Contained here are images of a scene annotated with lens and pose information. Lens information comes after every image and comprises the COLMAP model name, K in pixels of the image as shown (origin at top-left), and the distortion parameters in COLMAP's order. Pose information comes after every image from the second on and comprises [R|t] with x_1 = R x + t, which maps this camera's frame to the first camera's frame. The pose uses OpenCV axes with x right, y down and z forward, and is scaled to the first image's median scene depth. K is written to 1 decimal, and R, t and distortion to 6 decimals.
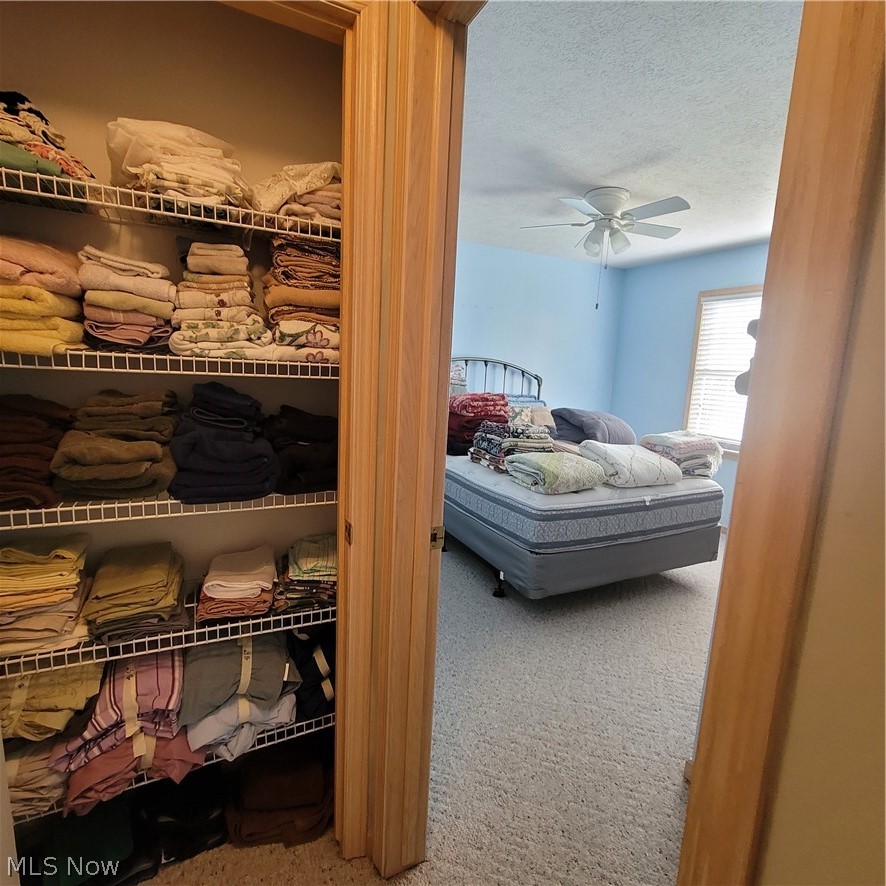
lens RADIAL K [[484.2, 0, 449.2], [0, 484.2, 441.7], [0, 0, 1]] dist [-0.004638, 0.001557]
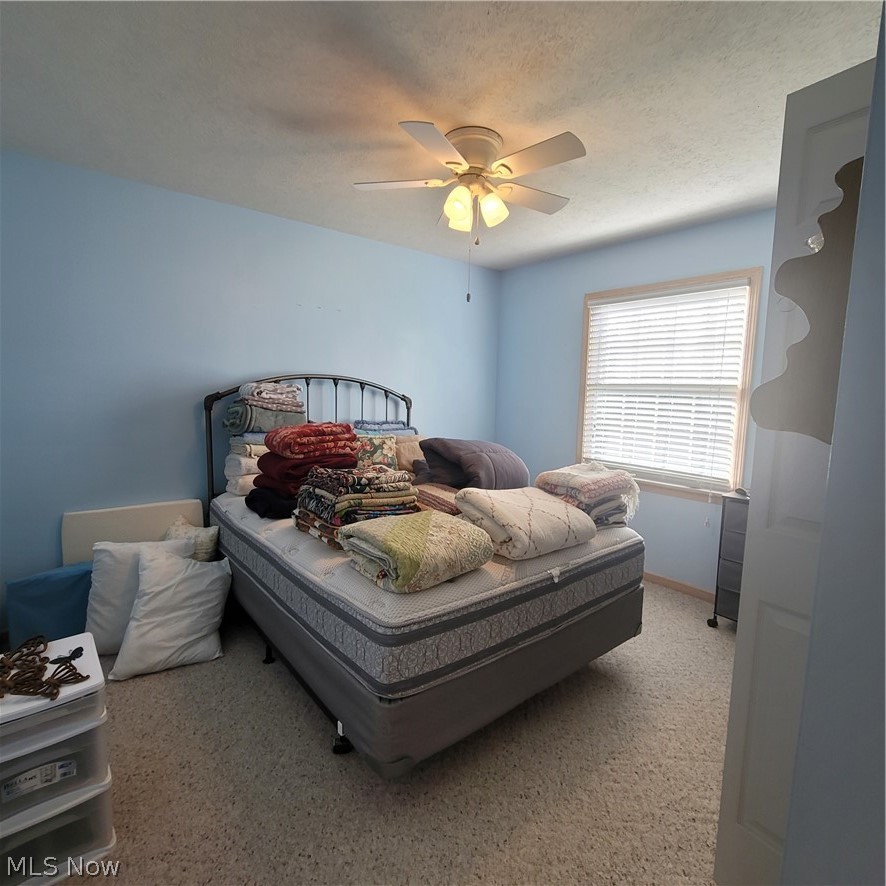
lens RADIAL K [[484.2, 0, 449.2], [0, 484.2, 441.7], [0, 0, 1]] dist [-0.004638, 0.001557]
pose [[0.973135, -0.047338, 0.225315, 0.108350], [0.057007, 0.997703, -0.036601, -0.043659], [-0.223065, 0.048463, 0.973598, 0.326091]]
